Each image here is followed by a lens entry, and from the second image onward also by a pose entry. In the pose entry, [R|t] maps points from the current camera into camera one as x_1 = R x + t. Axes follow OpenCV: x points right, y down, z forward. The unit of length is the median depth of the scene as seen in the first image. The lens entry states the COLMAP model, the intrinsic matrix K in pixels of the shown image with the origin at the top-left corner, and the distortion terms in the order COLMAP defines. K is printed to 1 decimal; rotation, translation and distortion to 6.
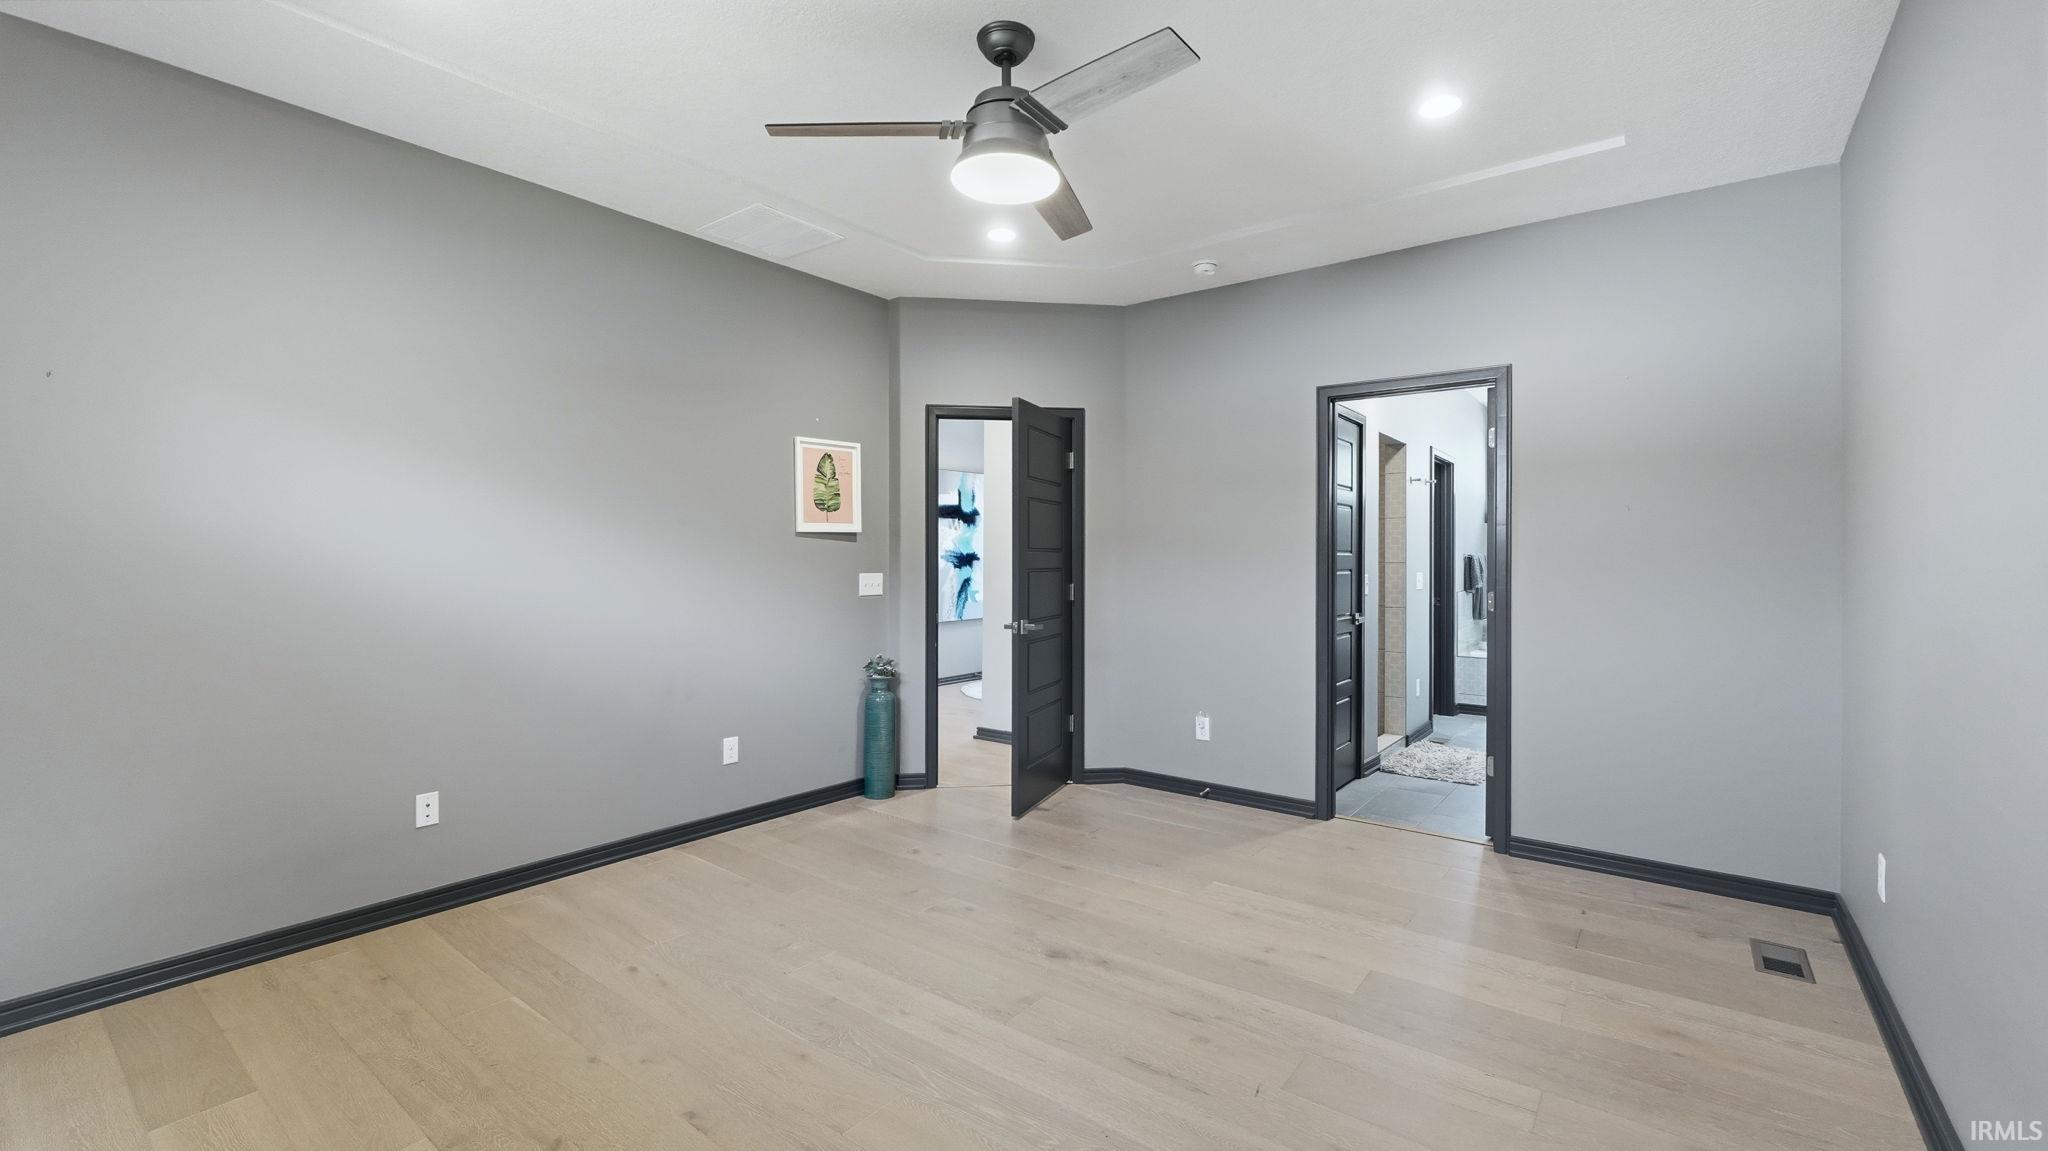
lens RADIAL K [[850.9, 0, 1034.6], [0, 850.9, 560.7], [0, 0, 1]] dist [-0.003826, -0.000842]
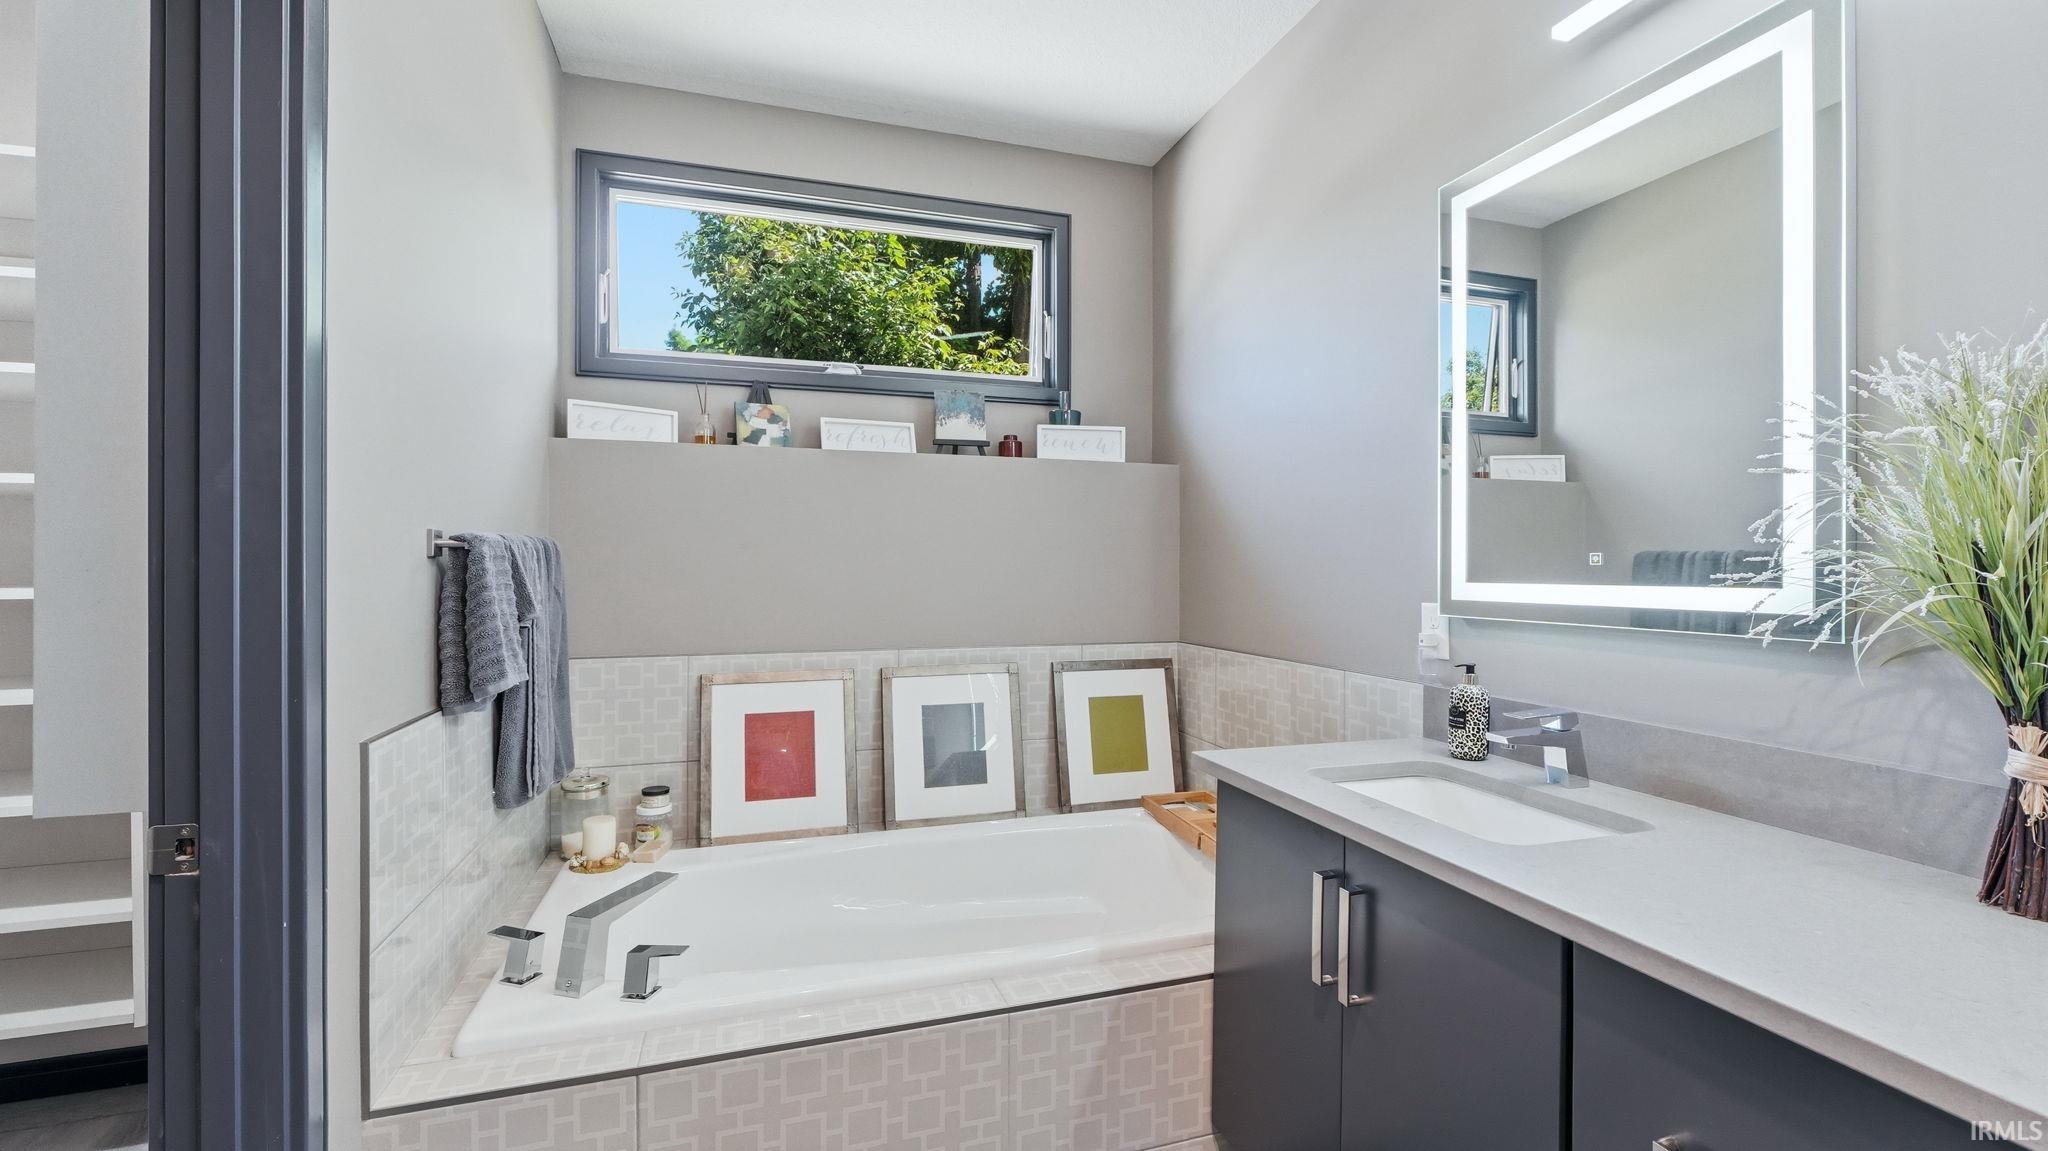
lens RADIAL K [[850.9, 0, 1023.4], [0, 850.9, 573.5], [0, 0, 1]] dist [-0.003826, -0.000842]
pose [[0.575080, -0.005400, 0.818079, 0.065865], [0.004642, 0.999984, 0.003338, 0.000411], [-0.818084, 0.001878, 0.575096, 0.120251]]
